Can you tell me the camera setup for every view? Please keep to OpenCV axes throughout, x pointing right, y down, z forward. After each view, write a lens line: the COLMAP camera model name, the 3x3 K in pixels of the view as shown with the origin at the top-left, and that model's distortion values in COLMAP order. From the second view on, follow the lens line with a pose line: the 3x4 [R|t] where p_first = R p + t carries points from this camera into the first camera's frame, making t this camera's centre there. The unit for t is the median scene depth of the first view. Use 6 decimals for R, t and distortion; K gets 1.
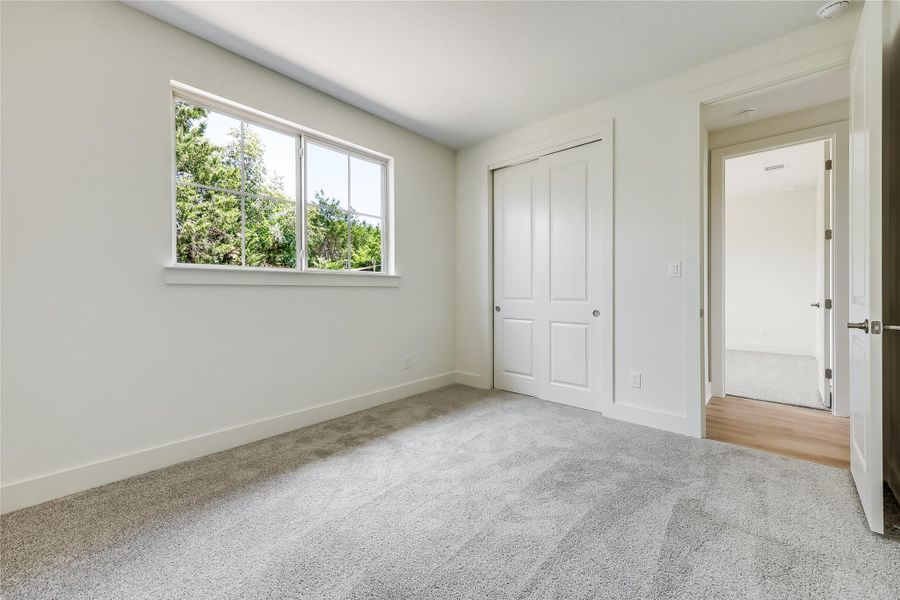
lens RADIAL K [[363.9, 0, 443.7], [0, 363.9, 290.9], [0, 0, 1]] dist [0.000936, -0.000160]
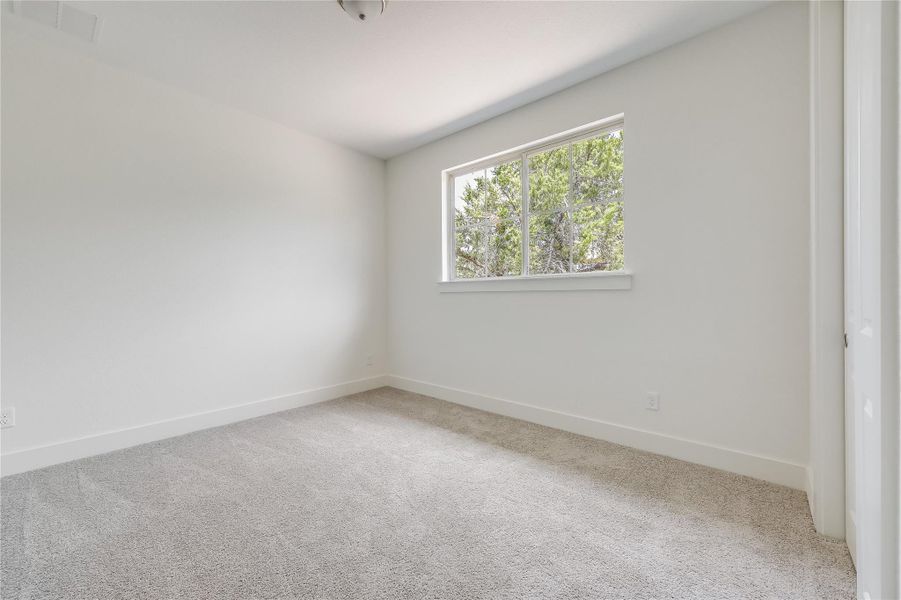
lens RADIAL K [[364.3, 0, 447.2], [0, 364.3, 297.8], [0, 0, 1]] dist [0.000936, -0.000160]
pose [[0.014263, 0.004848, -0.999887, 0.711198], [0.002313, 0.999985, 0.004881, 0.000169], [0.999896, -0.002382, 0.014252, 0.760566]]
